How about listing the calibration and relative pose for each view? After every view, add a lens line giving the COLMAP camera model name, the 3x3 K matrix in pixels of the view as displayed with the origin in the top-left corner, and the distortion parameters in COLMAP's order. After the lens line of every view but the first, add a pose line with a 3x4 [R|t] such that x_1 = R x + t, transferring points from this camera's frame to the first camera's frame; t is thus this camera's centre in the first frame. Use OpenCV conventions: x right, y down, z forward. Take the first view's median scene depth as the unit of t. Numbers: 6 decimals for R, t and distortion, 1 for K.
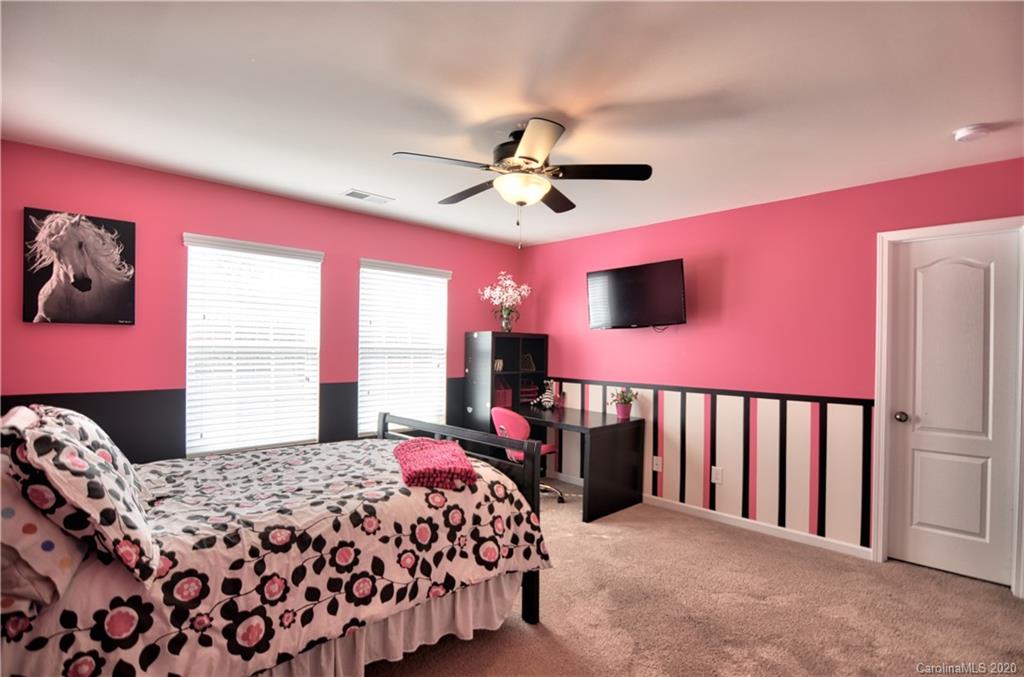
lens RADIAL K [[507.5, 0, 514.6], [0, 507.5, 346.8], [0, 0, 1]] dist [0.000664, 0.000040]
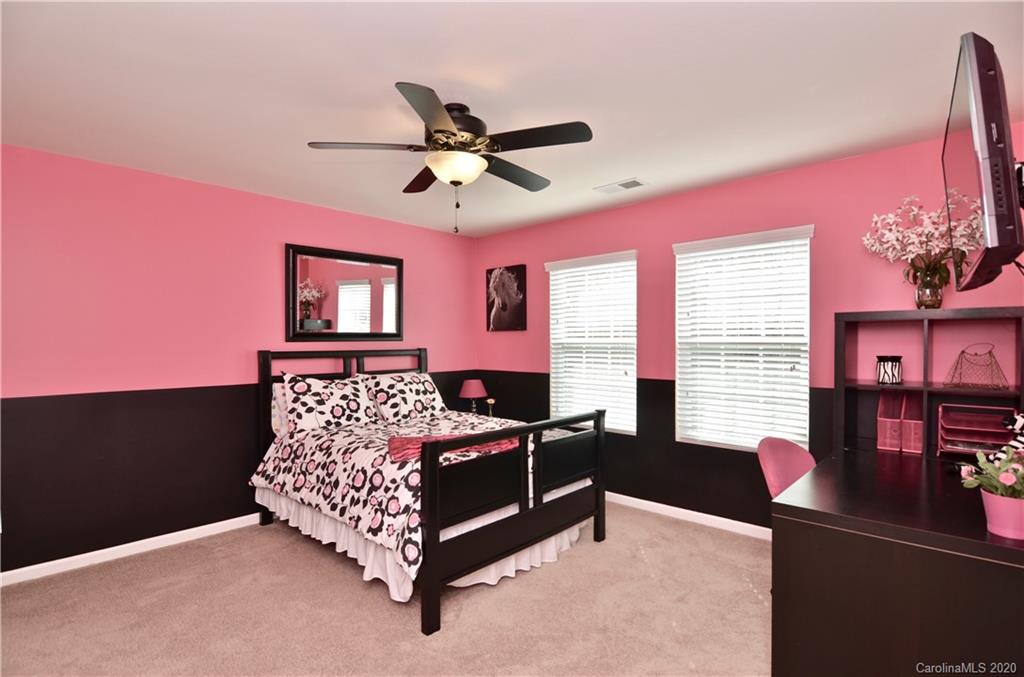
lens RADIAL K [[495.0, 0, 512.0], [0, 495.0, 338.5], [0, 0, 1]] dist [-0.002104, -0.000423]
pose [[0.034857, -0.020826, -0.999175, 0.829984], [0.002726, 0.999781, -0.020744, 0.016766], [0.999389, -0.002001, 0.034906, 0.976539]]
